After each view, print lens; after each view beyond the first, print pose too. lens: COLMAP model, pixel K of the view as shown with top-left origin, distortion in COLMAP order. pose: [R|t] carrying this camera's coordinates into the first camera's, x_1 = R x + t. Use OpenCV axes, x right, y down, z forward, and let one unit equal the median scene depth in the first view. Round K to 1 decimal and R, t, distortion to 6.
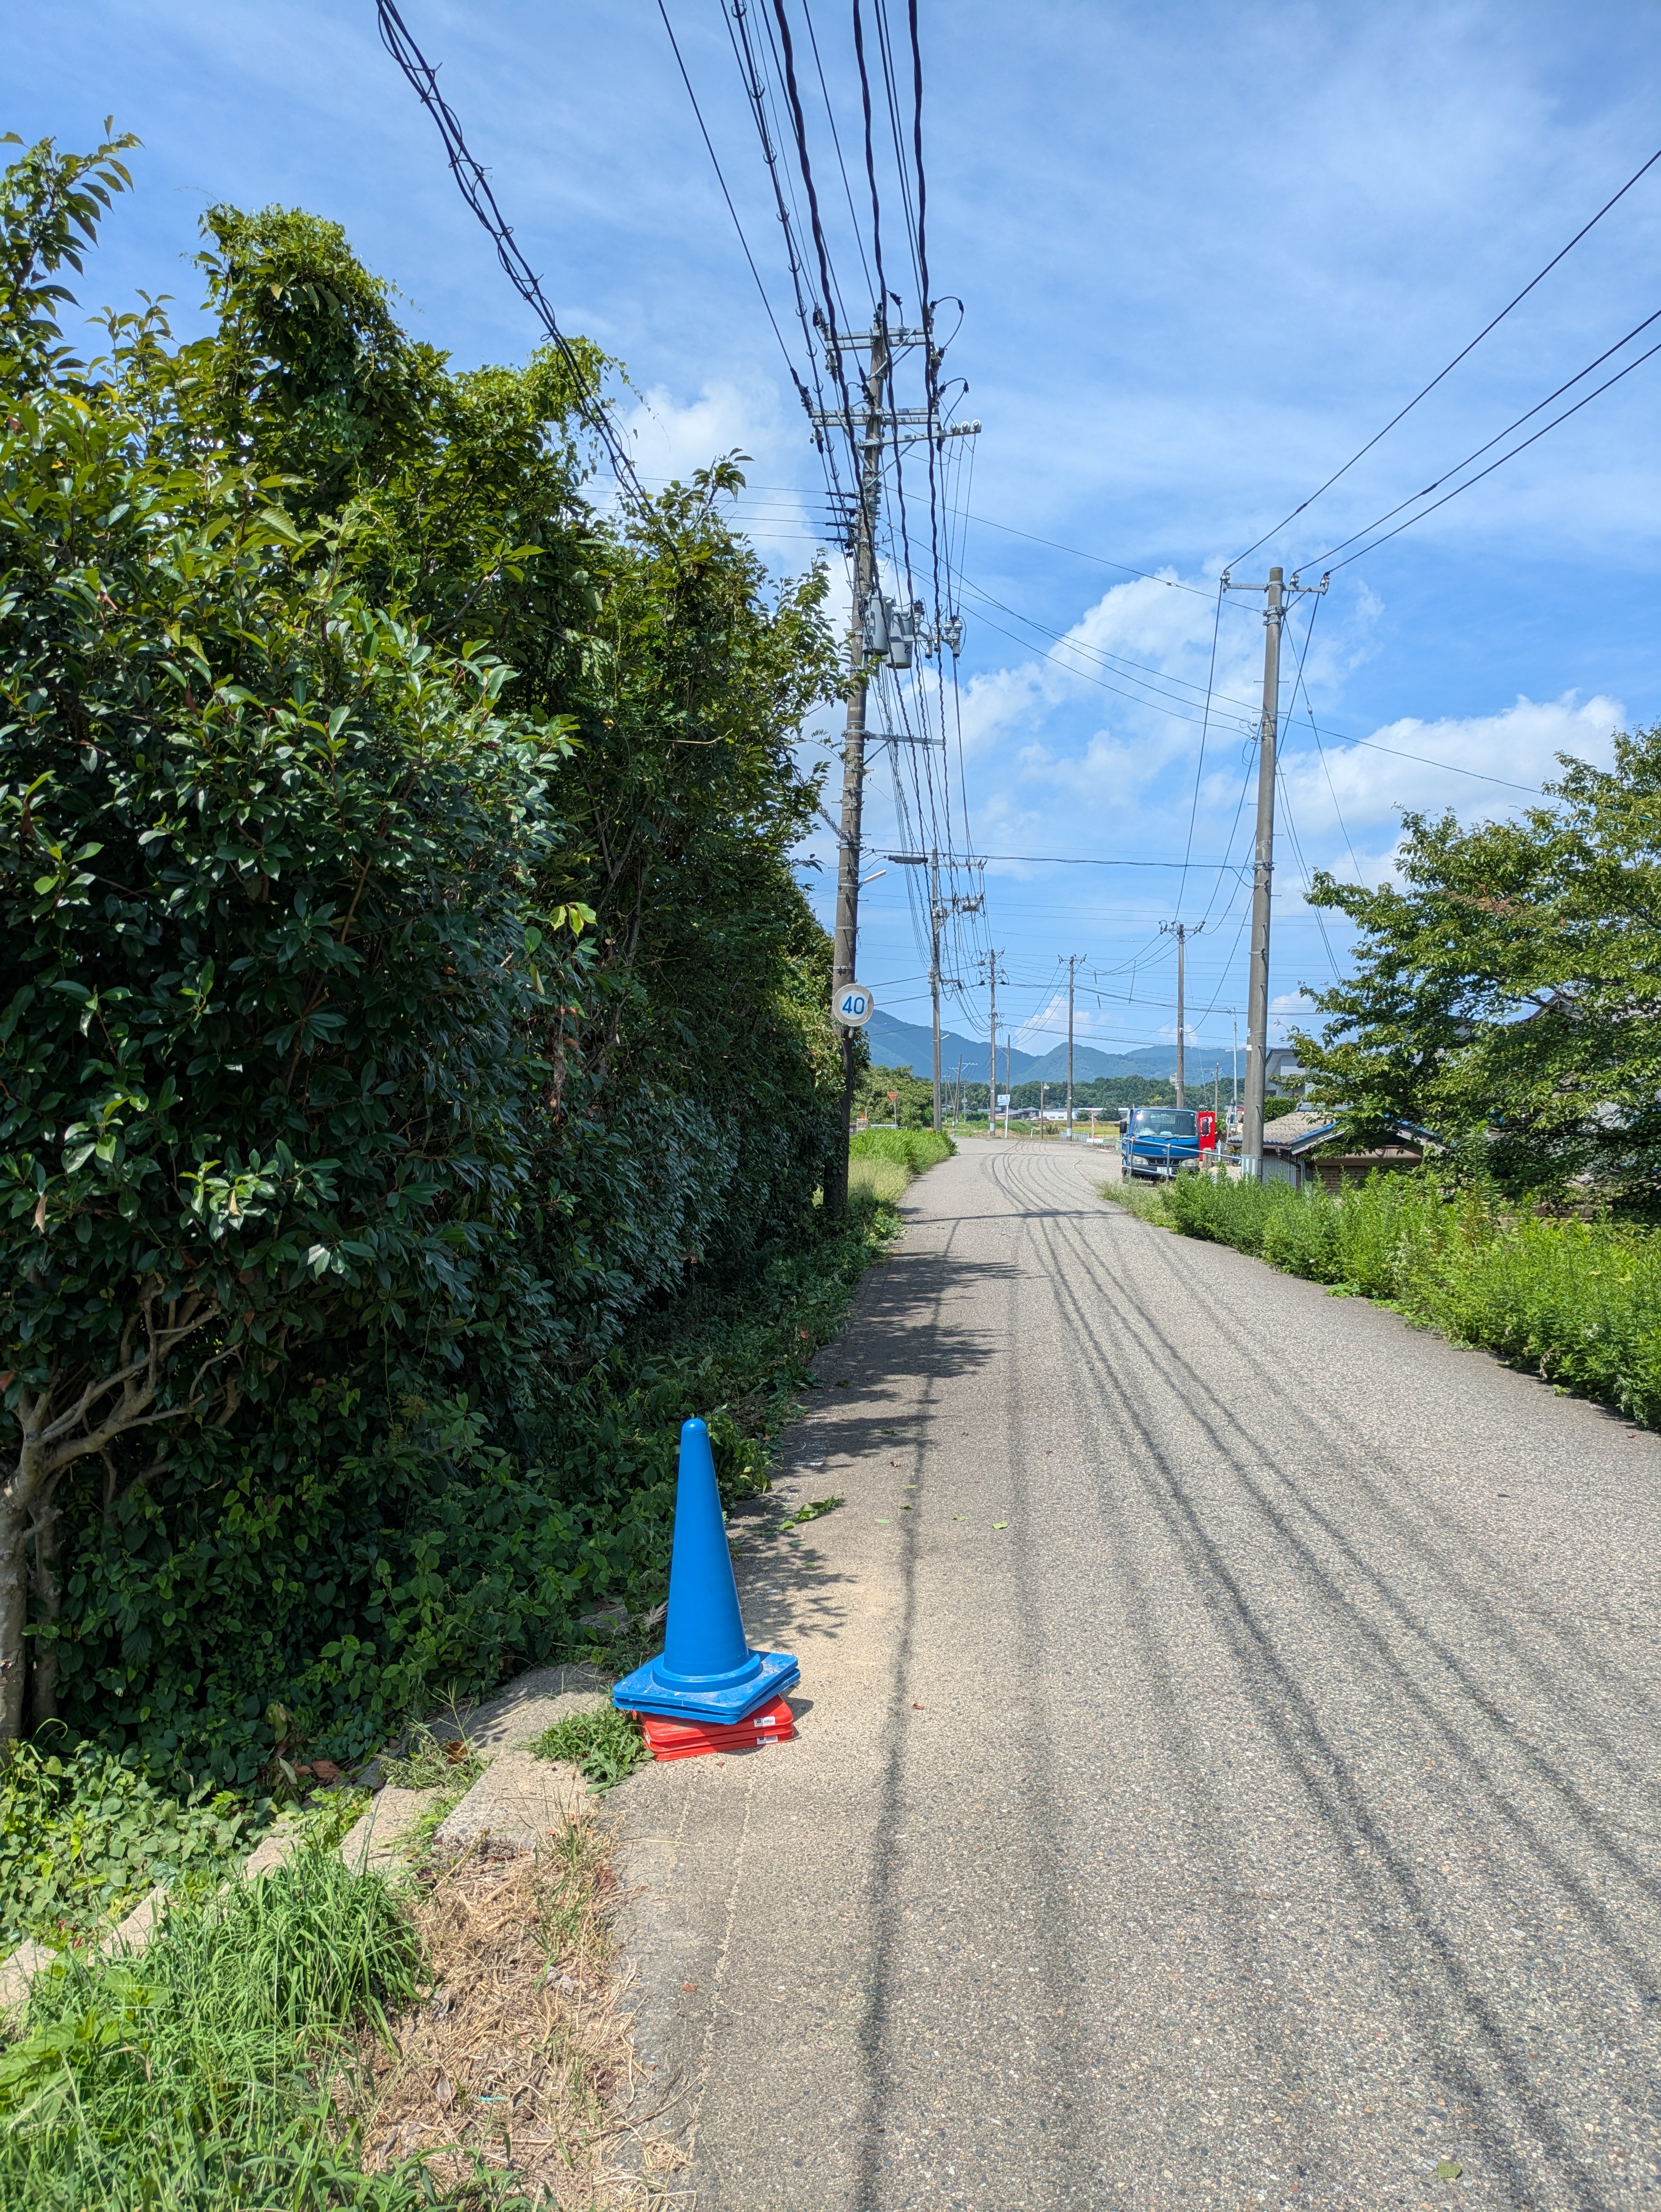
lens RADIAL K [[1623.5, 0, 819.0], [0, 1623.5, 1157.3], [0, 0, 1]] dist [-0.001508, 0.001464]
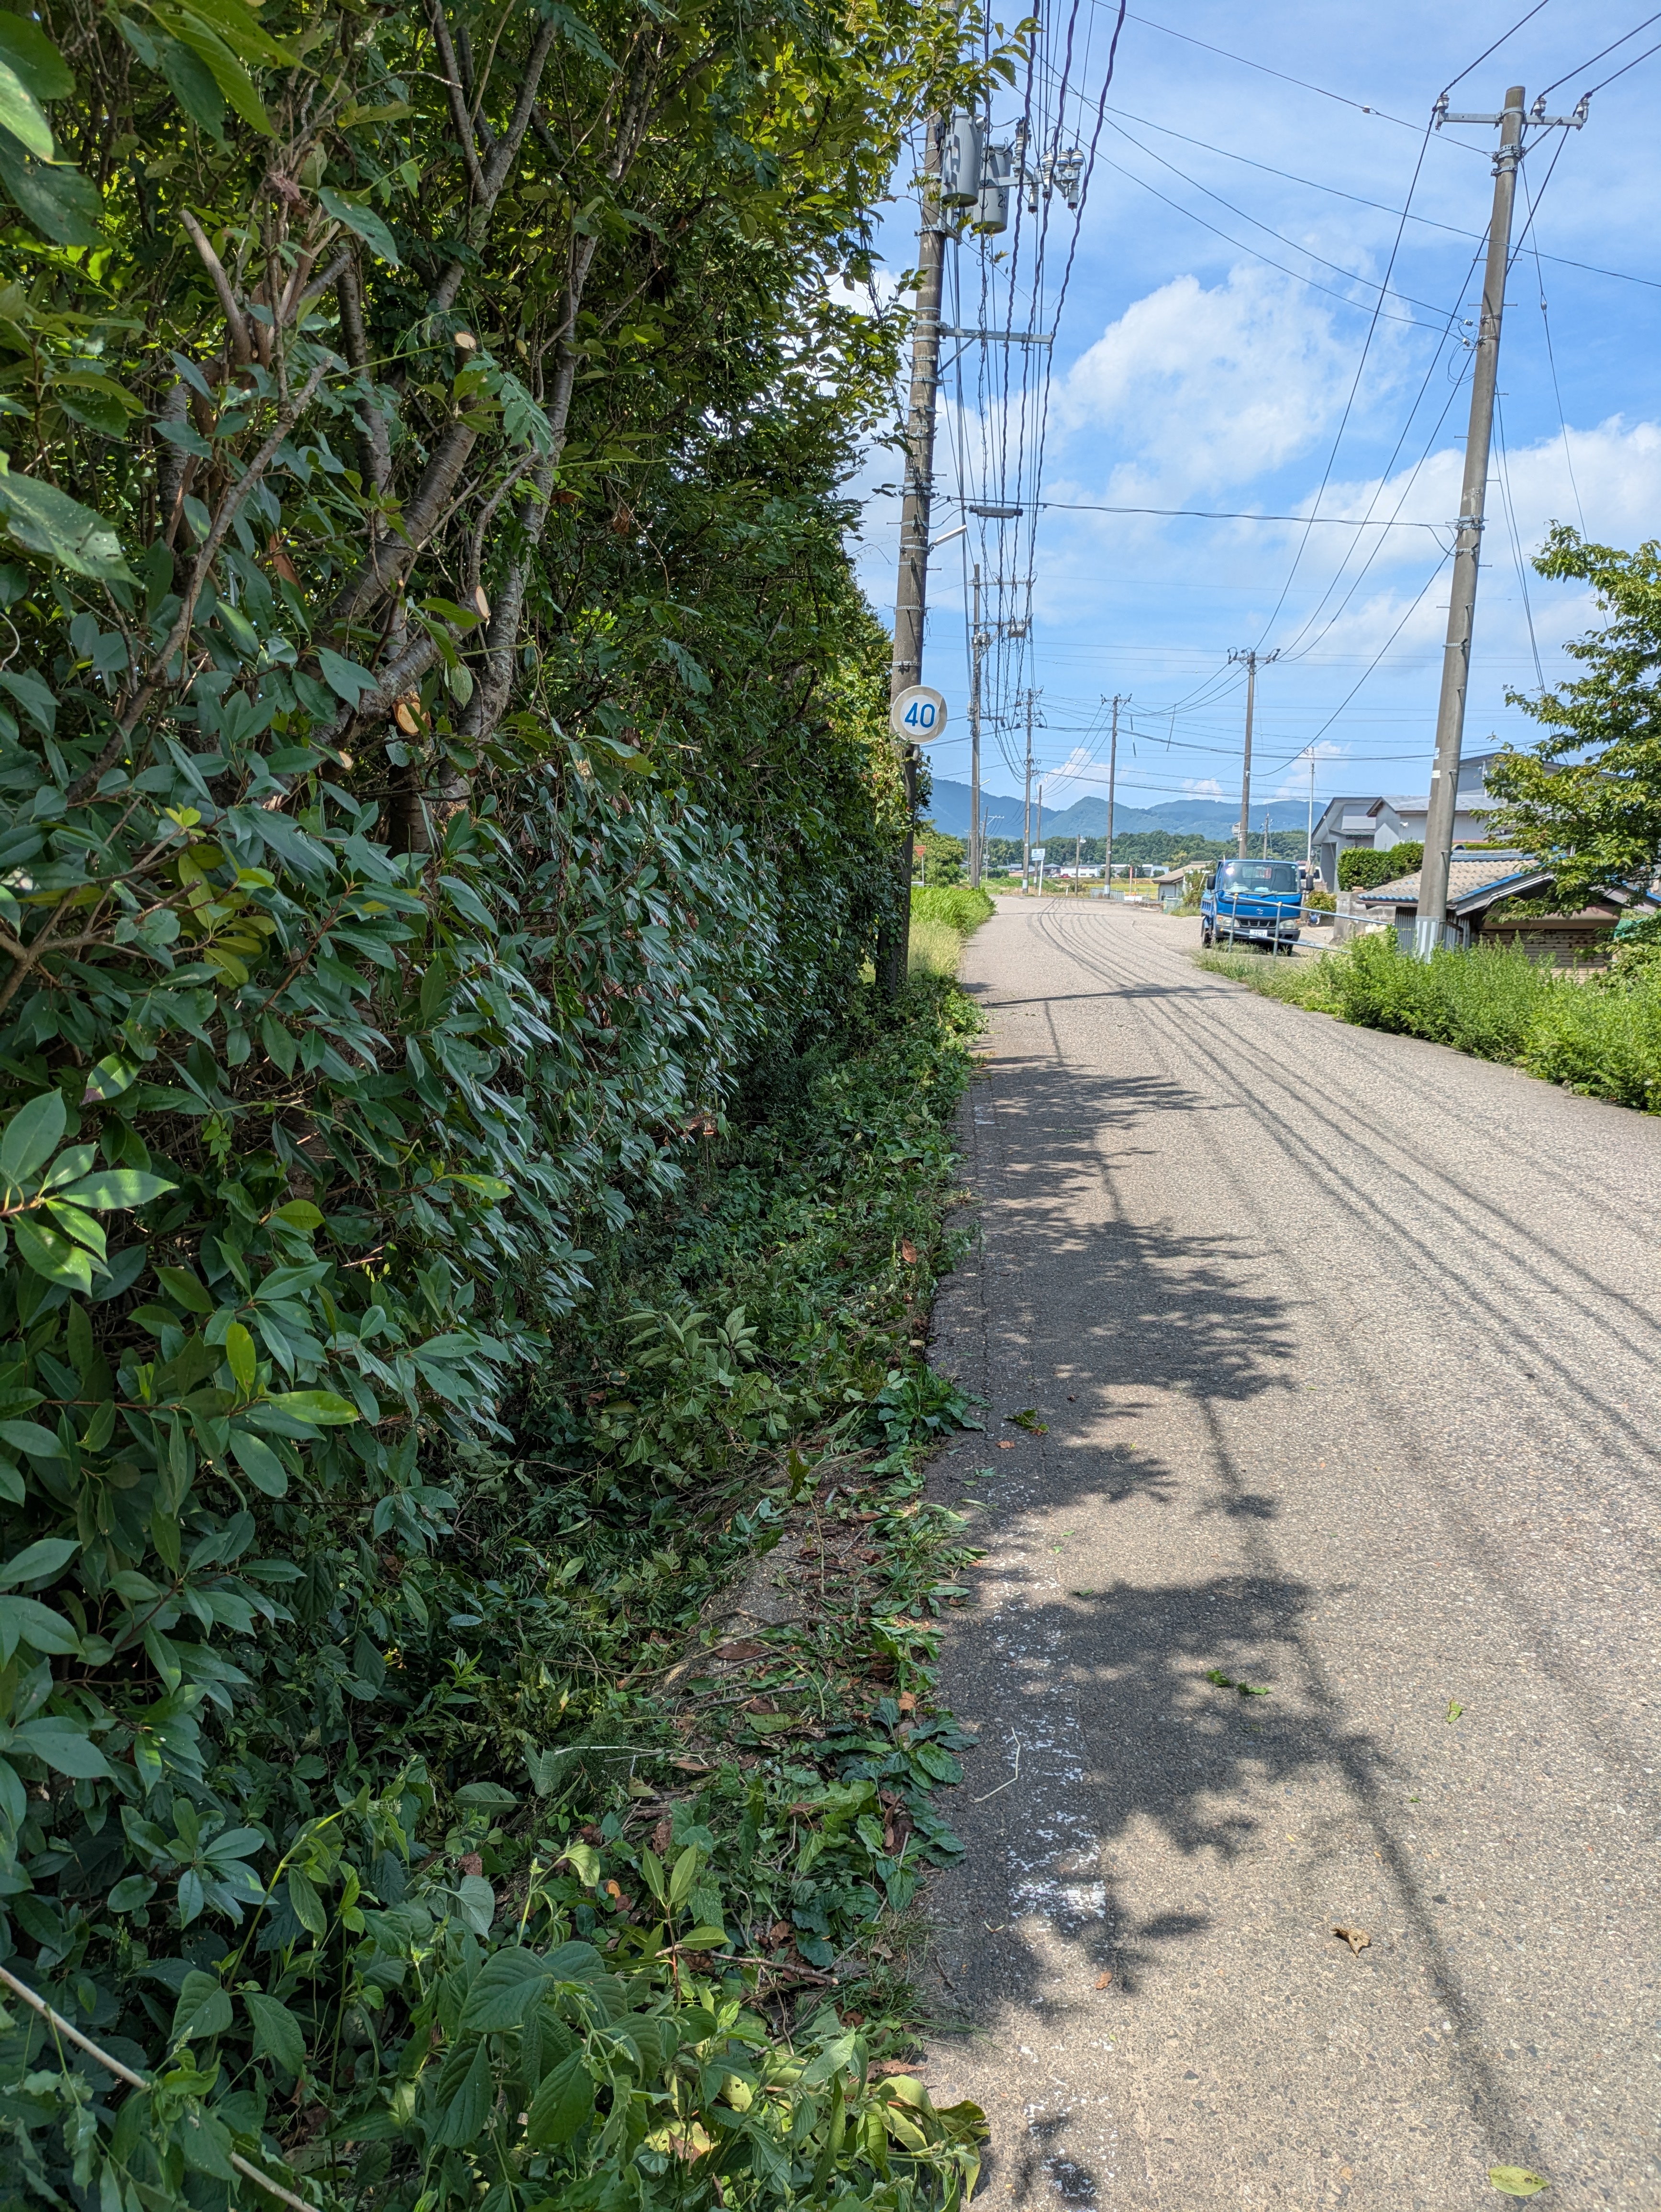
lens RADIAL K [[1597.7, 0, 763.7], [0, 1597.7, 1107.6], [0, 0, 1]] dist [0.002831, 0.002391]
pose [[0.999142, 0.003113, -0.041299, -0.018801], [0.001830, 0.992879, 0.119112, -0.002708], [0.041375, -0.119086, 0.992022, 0.245298]]
